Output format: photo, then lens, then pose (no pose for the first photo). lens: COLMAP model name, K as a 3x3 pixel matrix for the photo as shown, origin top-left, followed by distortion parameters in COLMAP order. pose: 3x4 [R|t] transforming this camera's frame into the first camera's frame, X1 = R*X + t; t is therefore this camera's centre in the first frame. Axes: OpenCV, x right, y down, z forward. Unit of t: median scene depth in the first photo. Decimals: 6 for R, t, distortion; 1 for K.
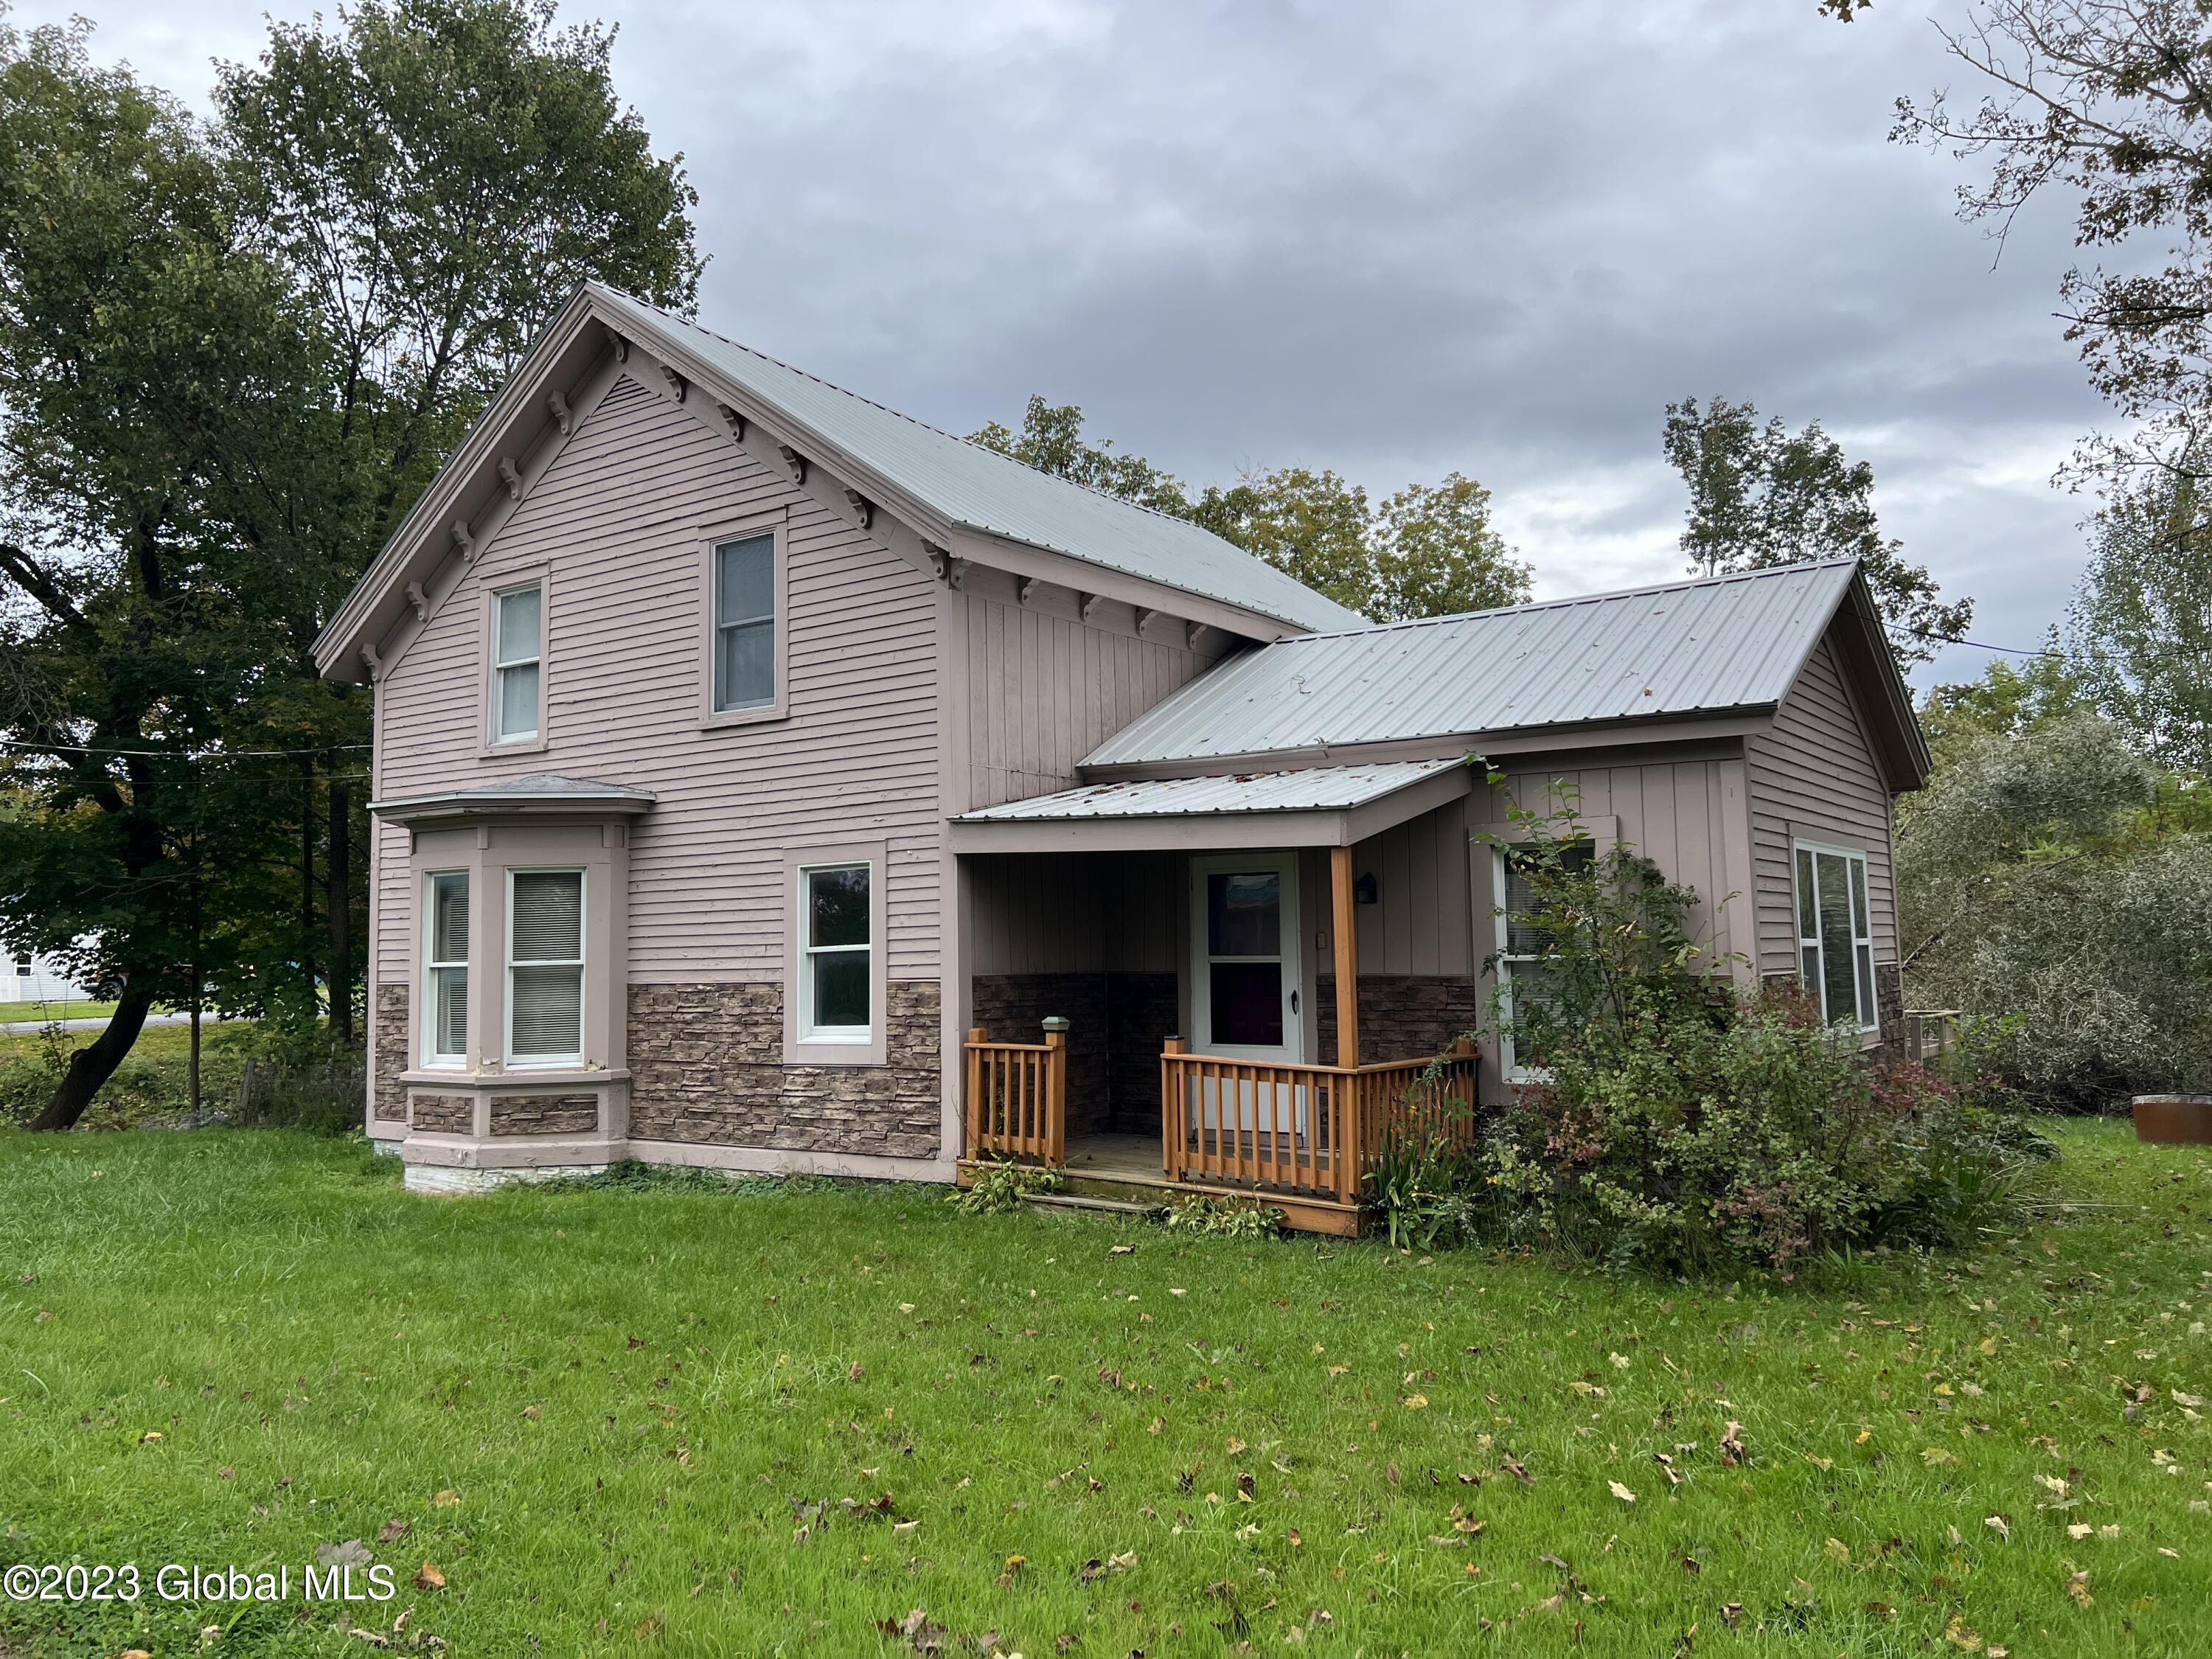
lens RADIAL K [[1675.3, 0, 1103.9], [0, 1675.3, 829.5], [0, 0, 1]] dist [0.060172, -0.063553]
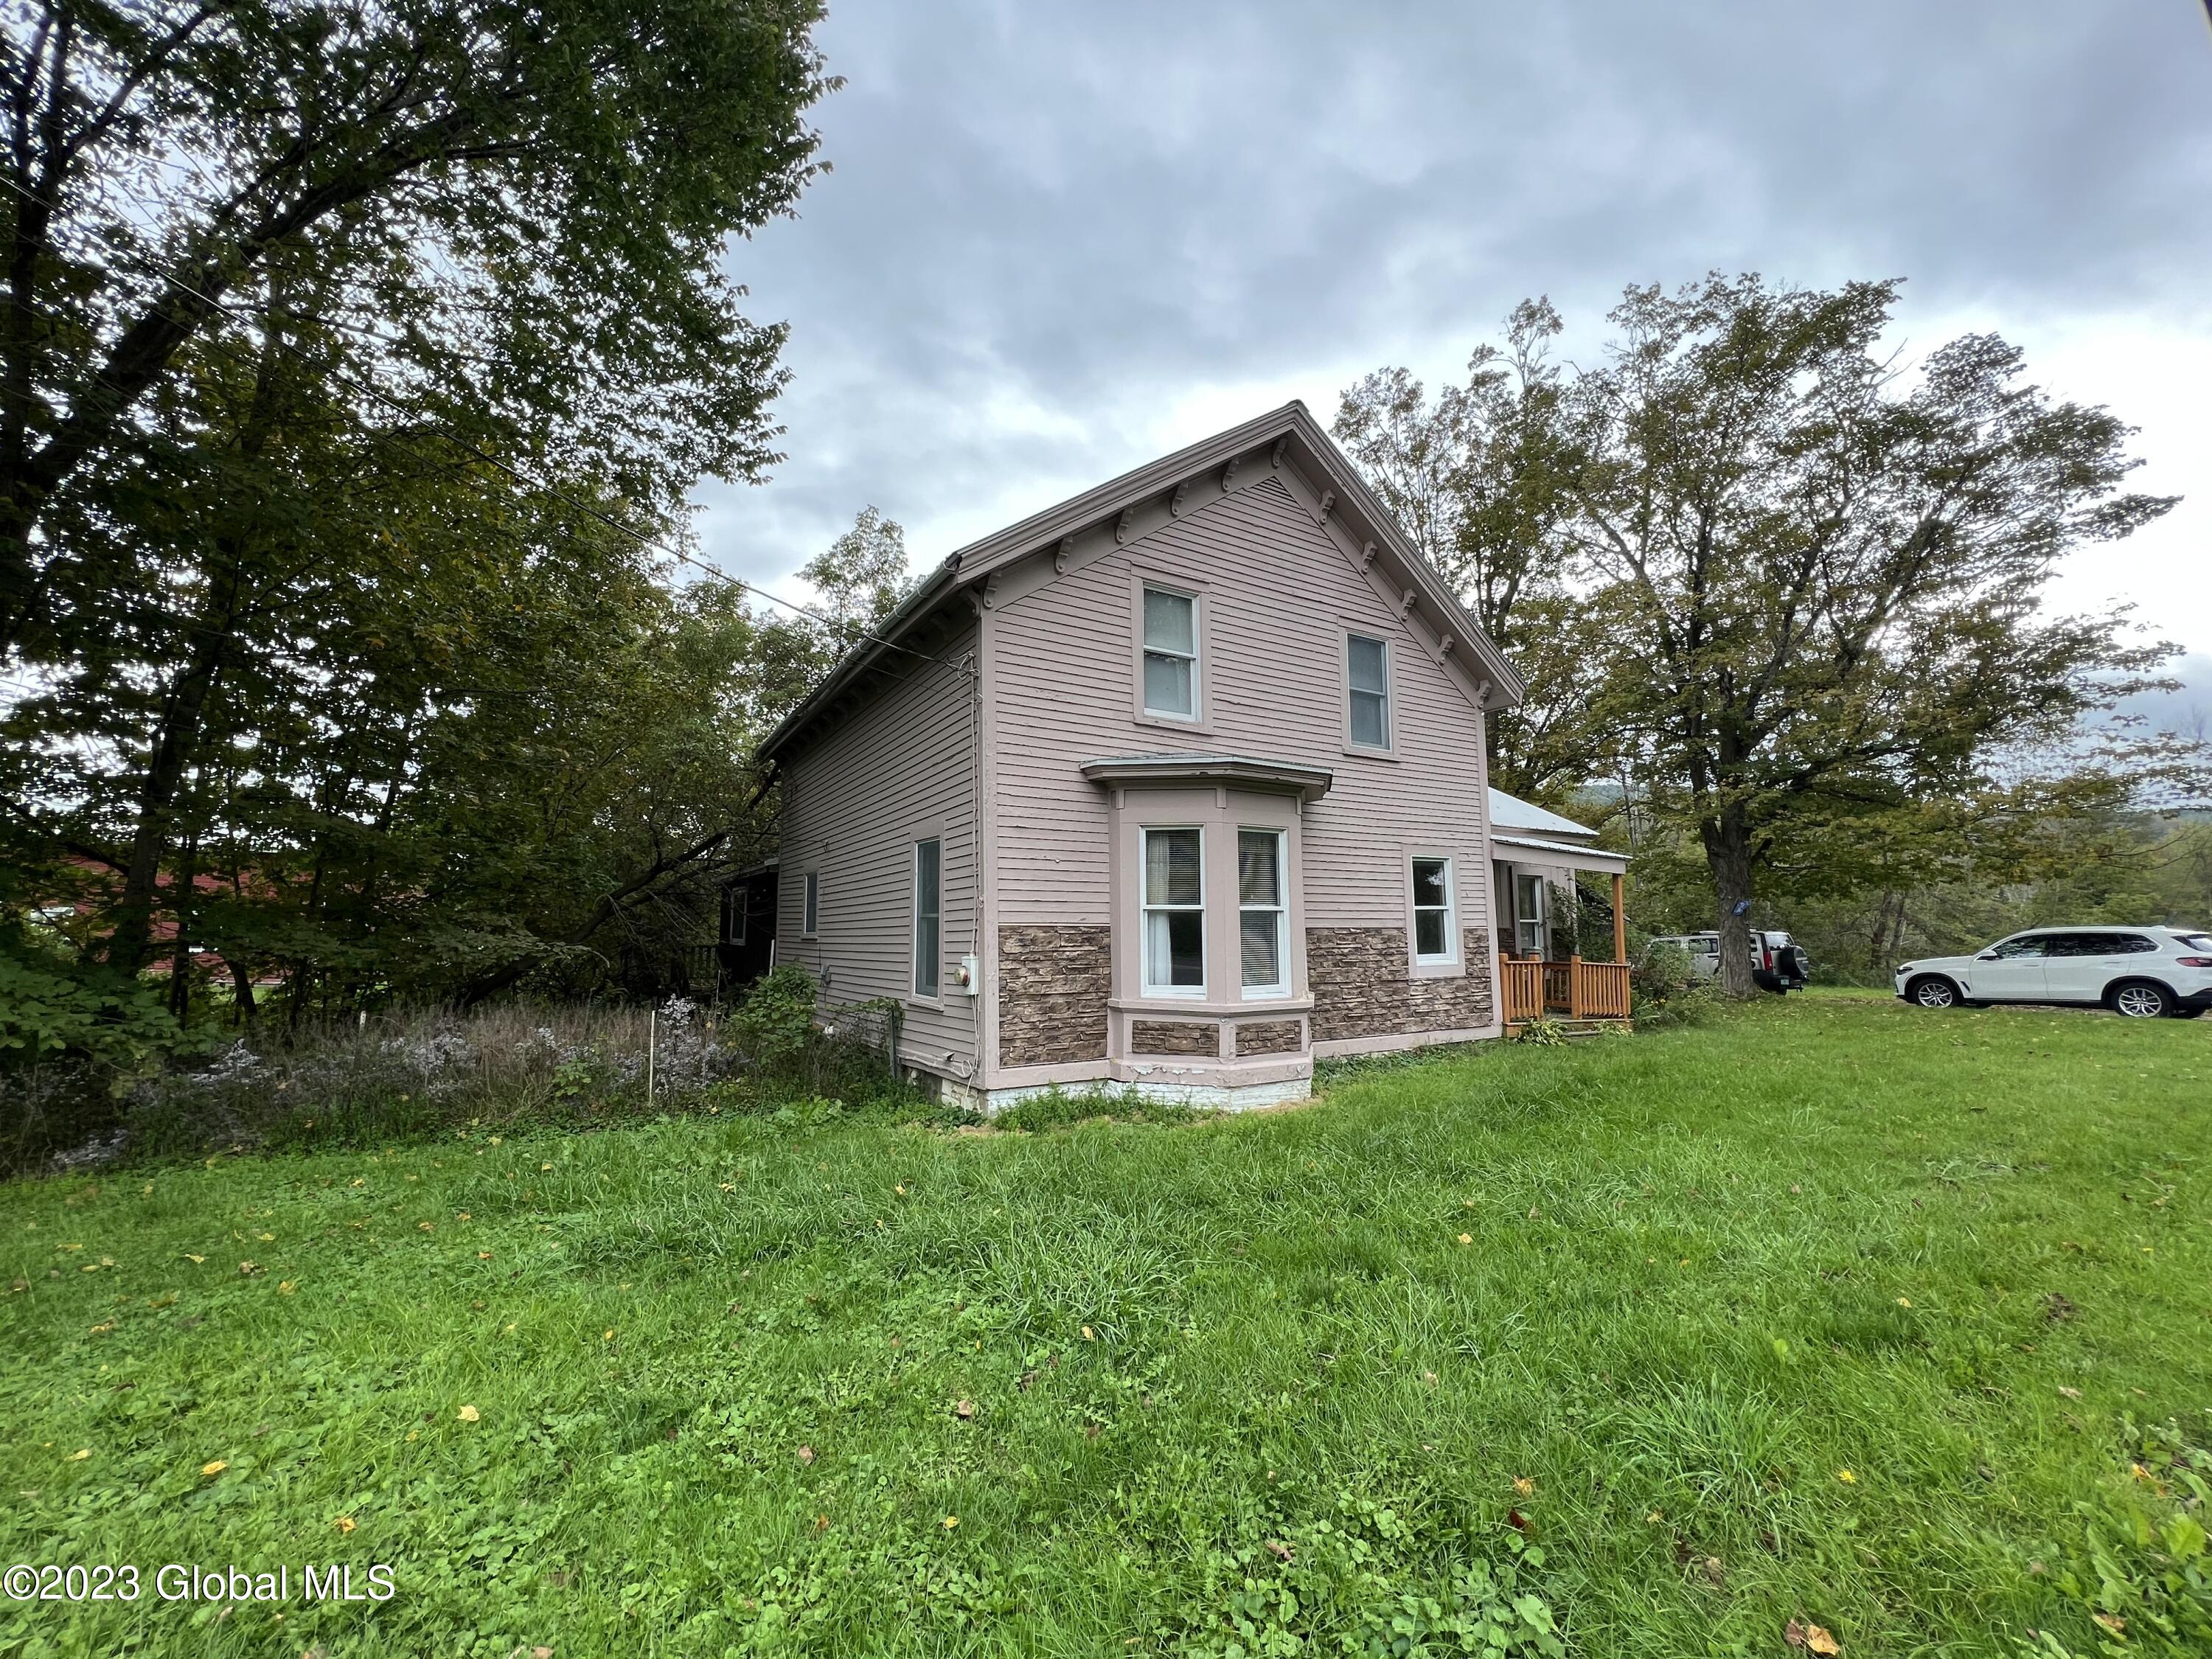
lens RADIAL K [[884.5, 0, 1102.6], [0, 884.5, 830.4], [0, 0, 1]] dist [-0.000596, 0.000317]
pose [[0.405196, 0.113121, 0.907204, -1.071583], [-0.084129, 0.992719, -0.086209, 0.095442], [-0.910351, -0.041390, 0.411763, 0.915934]]
